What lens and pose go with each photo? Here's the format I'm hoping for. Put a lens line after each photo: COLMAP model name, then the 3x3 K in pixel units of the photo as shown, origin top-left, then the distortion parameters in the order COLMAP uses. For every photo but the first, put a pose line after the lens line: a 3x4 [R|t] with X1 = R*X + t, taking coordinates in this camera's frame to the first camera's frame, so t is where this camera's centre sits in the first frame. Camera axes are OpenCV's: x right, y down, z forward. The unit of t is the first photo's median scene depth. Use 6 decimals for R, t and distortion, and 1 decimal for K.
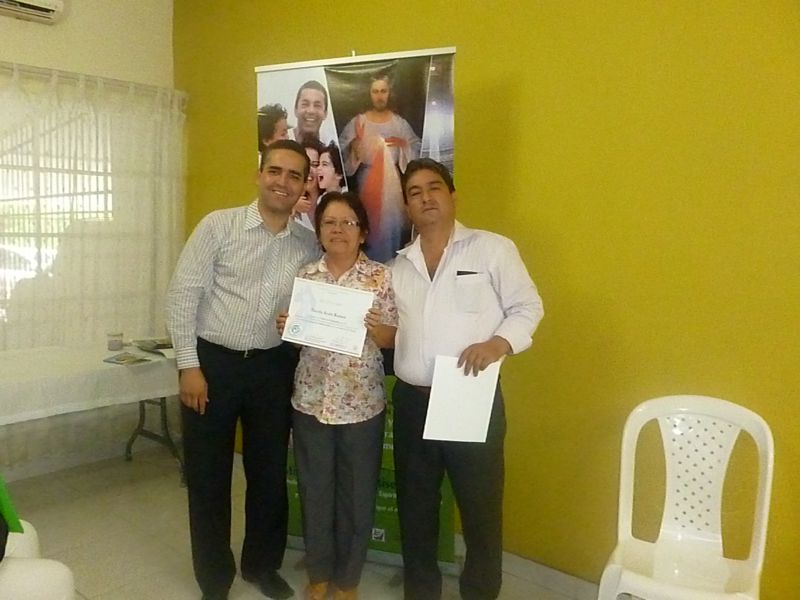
lens RADIAL K [[686.4, 0, 386.7], [0, 686.4, 299.1], [0, 0, 1]] dist [-0.020687, -0.007335]
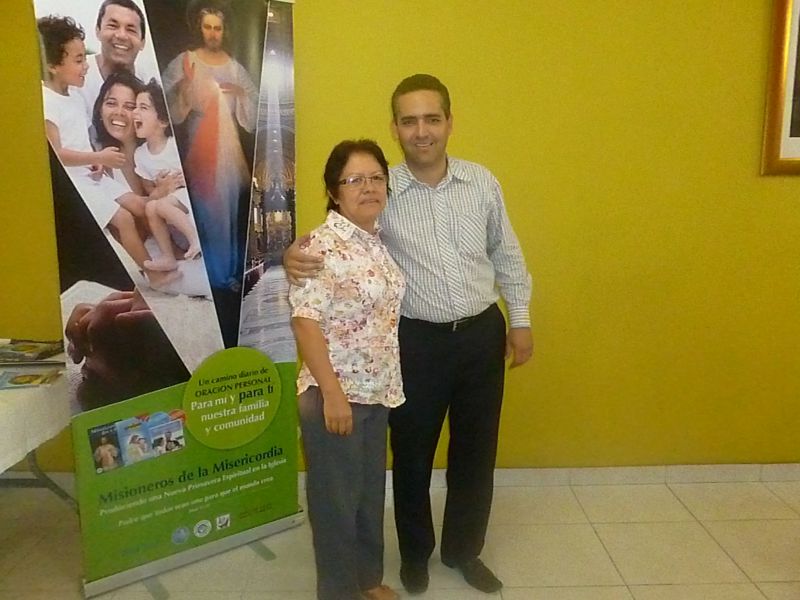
lens RADIAL K [[686.4, 0, 386.7], [0, 686.4, 299.1], [0, 0, 1]] dist [-0.020687, -0.007335]
pose [[0.531487, -0.158729, 0.832062, -0.644613], [0.089189, 0.987312, 0.131376, -0.055781], [-0.842358, 0.004386, 0.538901, 0.337182]]
